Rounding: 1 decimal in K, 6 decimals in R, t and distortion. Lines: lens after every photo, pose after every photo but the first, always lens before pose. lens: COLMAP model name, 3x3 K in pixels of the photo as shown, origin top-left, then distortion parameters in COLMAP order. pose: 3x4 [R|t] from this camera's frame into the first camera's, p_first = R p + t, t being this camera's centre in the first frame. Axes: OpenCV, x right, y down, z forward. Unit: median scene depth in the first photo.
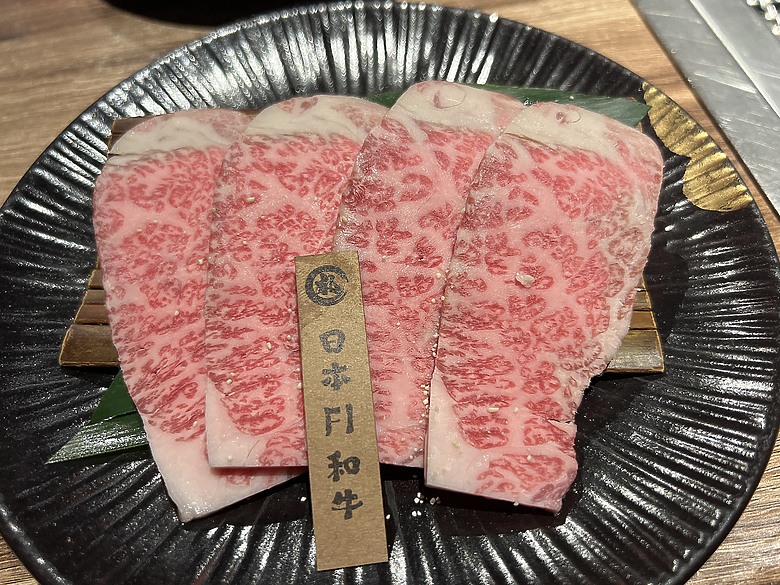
lens RADIAL K [[593.9, 0, 390.0], [0, 593.9, 292.5], [0, 0, 1]] dist [0.137321, -0.502489]
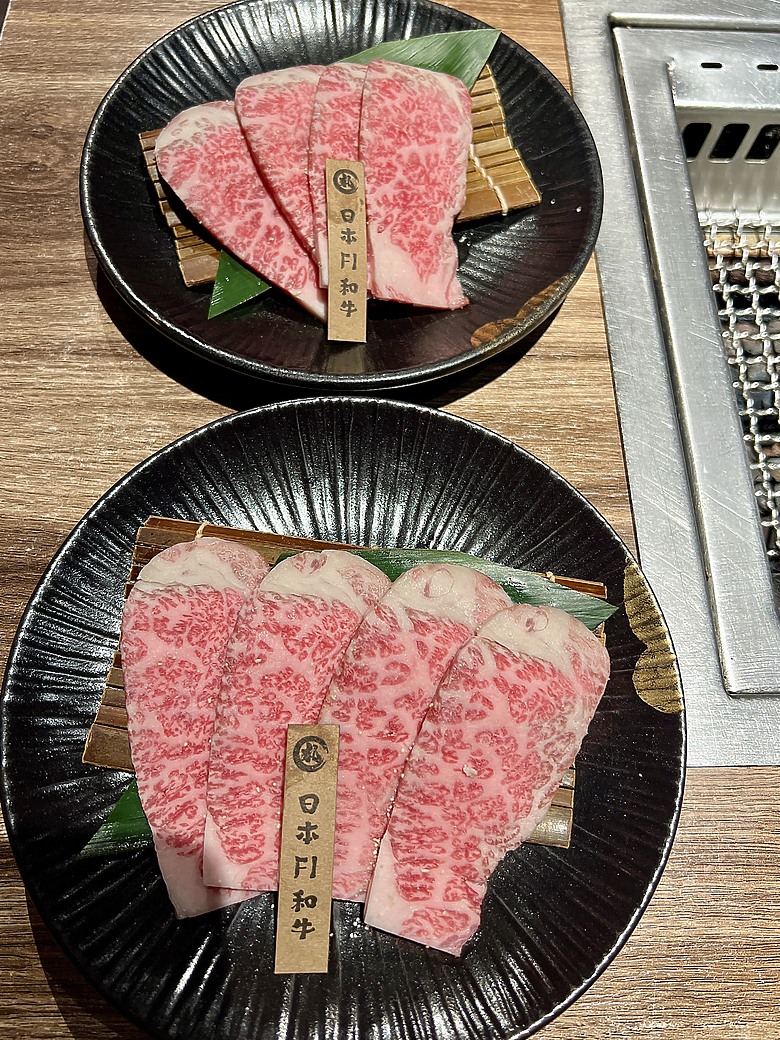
lens RADIAL K [[783.5, 0, 390.0], [0, 783.5, 520.0], [0, 0, 1]] dist [0.004604, -0.080893]
pose [[0.987314, 0.157079, 0.023197, -0.056006], [-0.158783, 0.976572, 0.145245, -0.725019], [0.000161, -0.147086, 0.989124, -0.519486]]
